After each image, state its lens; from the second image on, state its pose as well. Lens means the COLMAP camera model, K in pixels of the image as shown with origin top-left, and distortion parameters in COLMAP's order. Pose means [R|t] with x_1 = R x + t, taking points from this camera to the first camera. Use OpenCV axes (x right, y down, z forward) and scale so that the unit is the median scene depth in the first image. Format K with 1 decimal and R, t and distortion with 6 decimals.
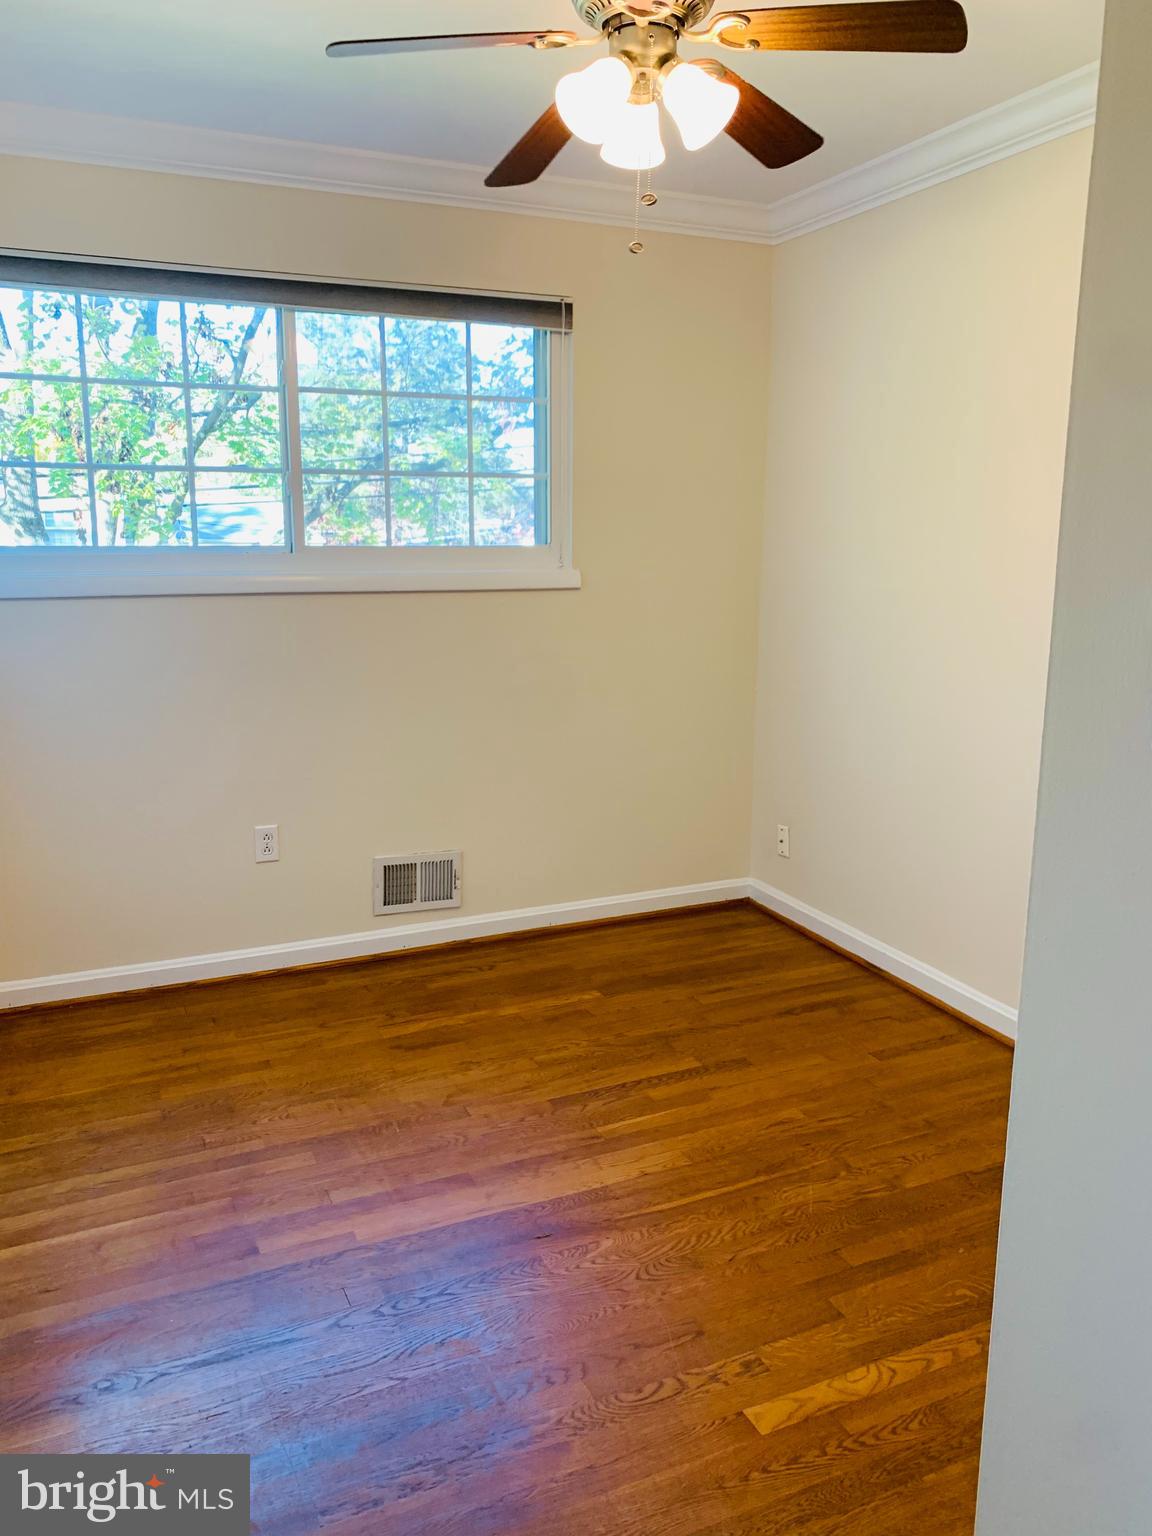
lens RADIAL K [[1178.7, 0, 576.0], [0, 1178.7, 768.0], [0, 0, 1]] dist [0.002353, -0.000075]
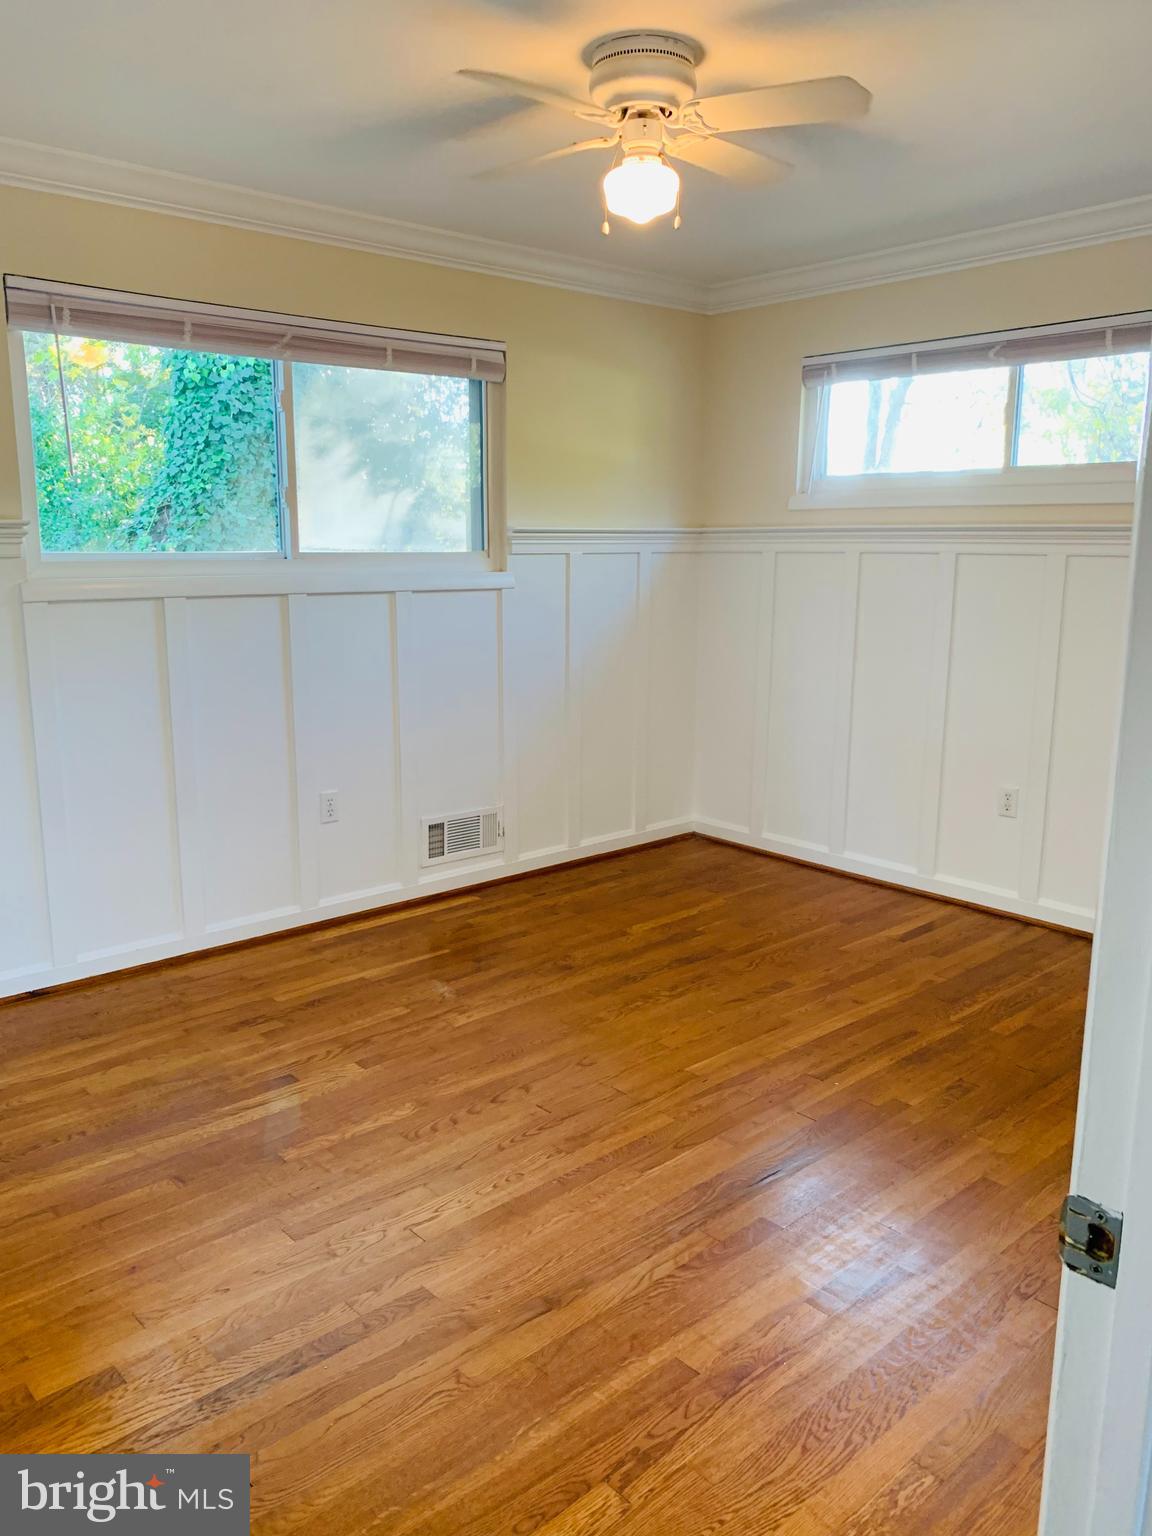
lens RADIAL K [[1164.3, 0, 576.0], [0, 1164.3, 768.0], [0, 0, 1]] dist [-0.002962, -0.000798]
pose [[0.955113, -0.057272, 0.290654, -0.330003], [0.058145, 0.998292, 0.005639, 0.028533], [-0.290480, 0.011514, 0.956812, -0.146727]]
